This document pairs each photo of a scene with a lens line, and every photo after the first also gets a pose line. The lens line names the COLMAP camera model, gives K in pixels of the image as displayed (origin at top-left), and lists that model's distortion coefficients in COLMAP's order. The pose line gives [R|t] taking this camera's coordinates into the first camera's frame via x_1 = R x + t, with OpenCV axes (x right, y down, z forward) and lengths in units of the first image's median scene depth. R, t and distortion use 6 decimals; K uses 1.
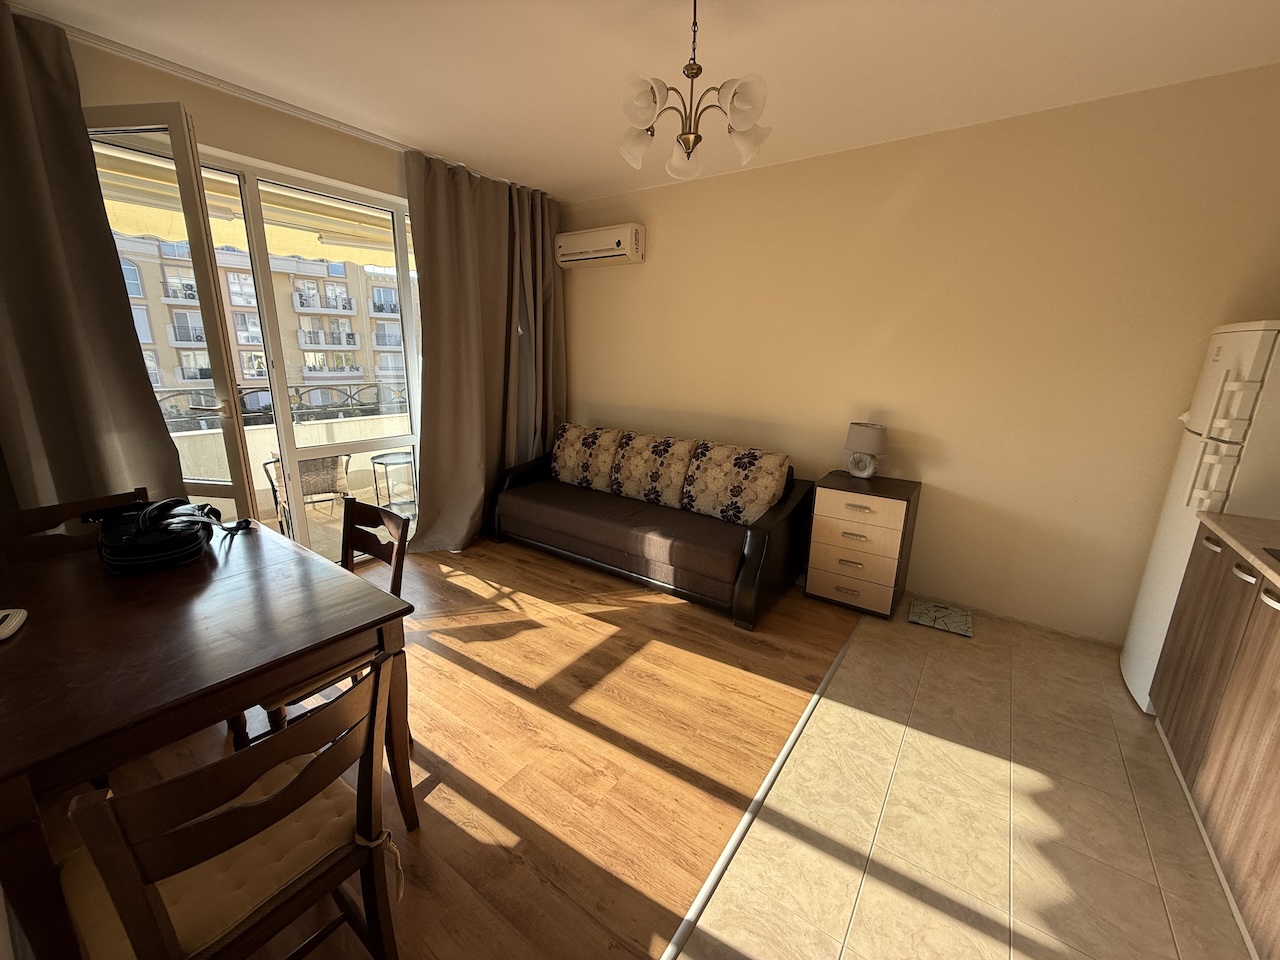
lens RADIAL K [[506.7, 0, 637.4], [0, 506.7, 478.4], [0, 0, 1]] dist [0.000739, -0.000349]
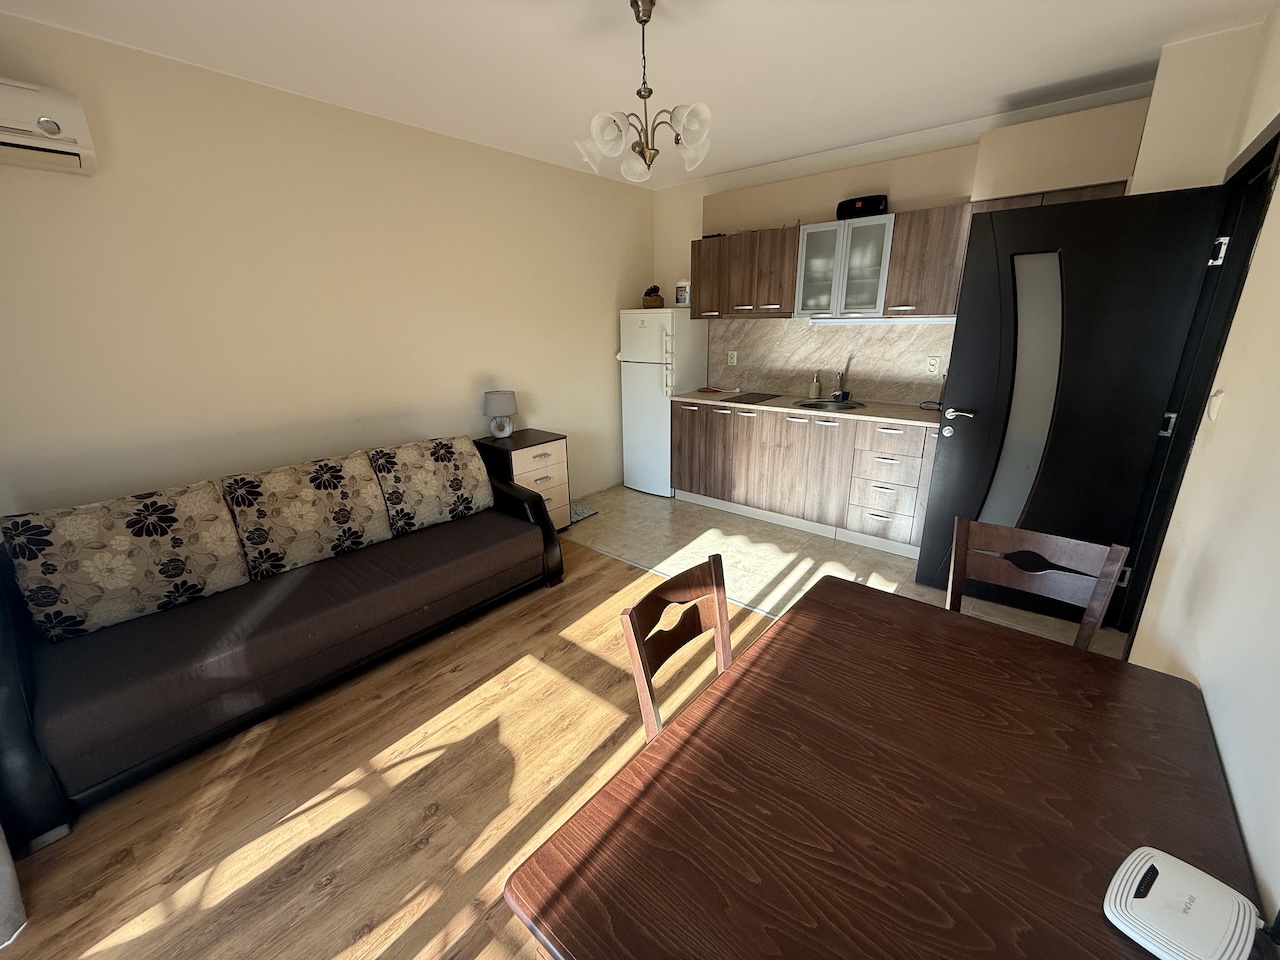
lens RADIAL K [[507.9, 0, 636.9], [0, 507.9, 477.2], [0, 0, 1]] dist [0.000994, -0.000354]
pose [[0.084780, -0.313344, 0.945848, -0.914831], [0.261357, 0.923021, 0.282355, -0.228500], [-0.961512, 0.223265, 0.160148, 0.732821]]
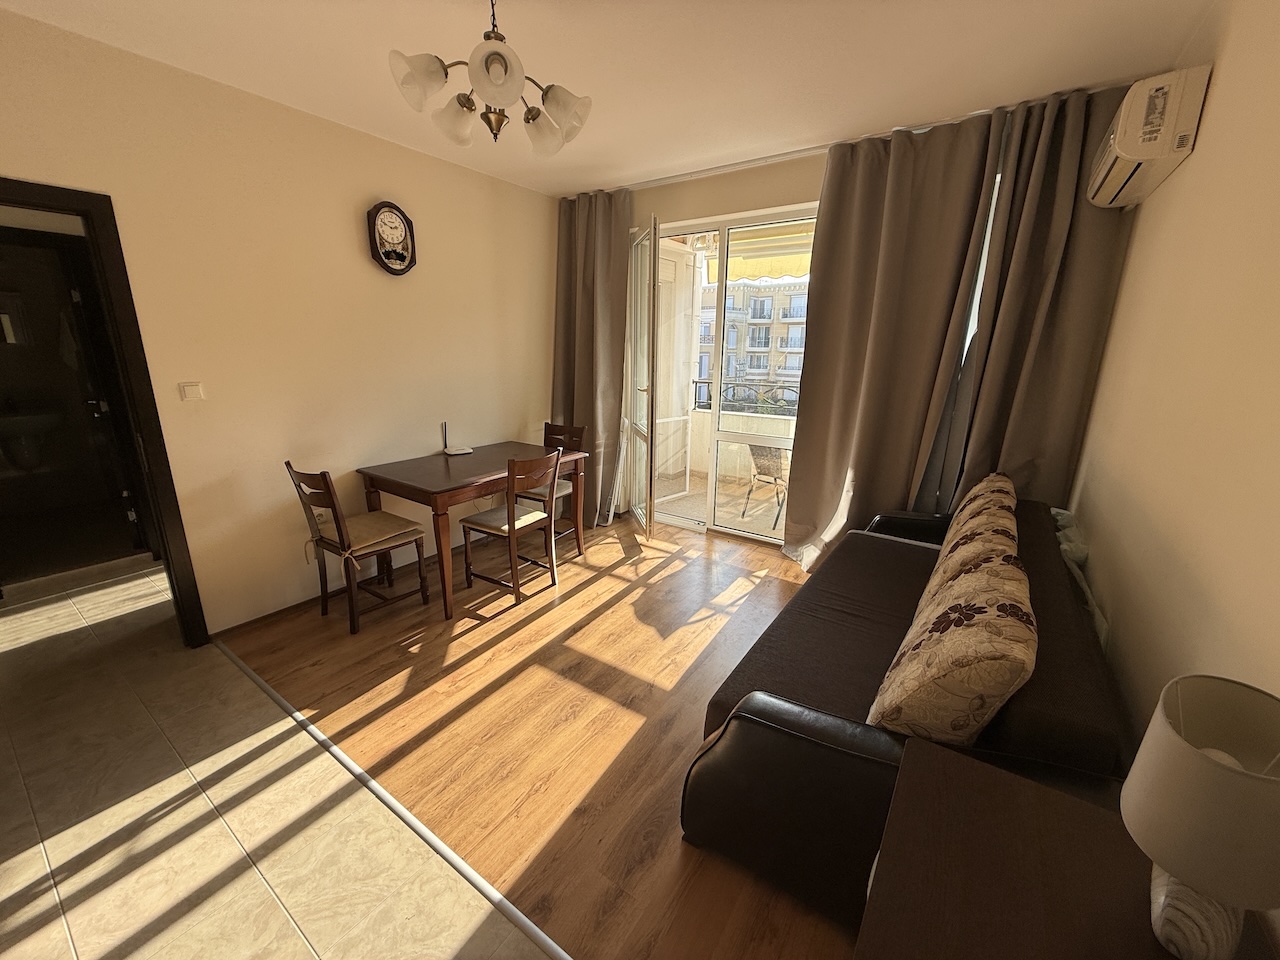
lens RADIAL K [[506.7, 0, 637.4], [0, 506.7, 478.4], [0, 0, 1]] dist [0.000739, -0.000349]
pose [[0.010670, 0.231320, -0.972819, 0.829600], [-0.251340, 0.942261, 0.221297, -0.237965], [0.967840, 0.242147, 0.068194, 0.978417]]
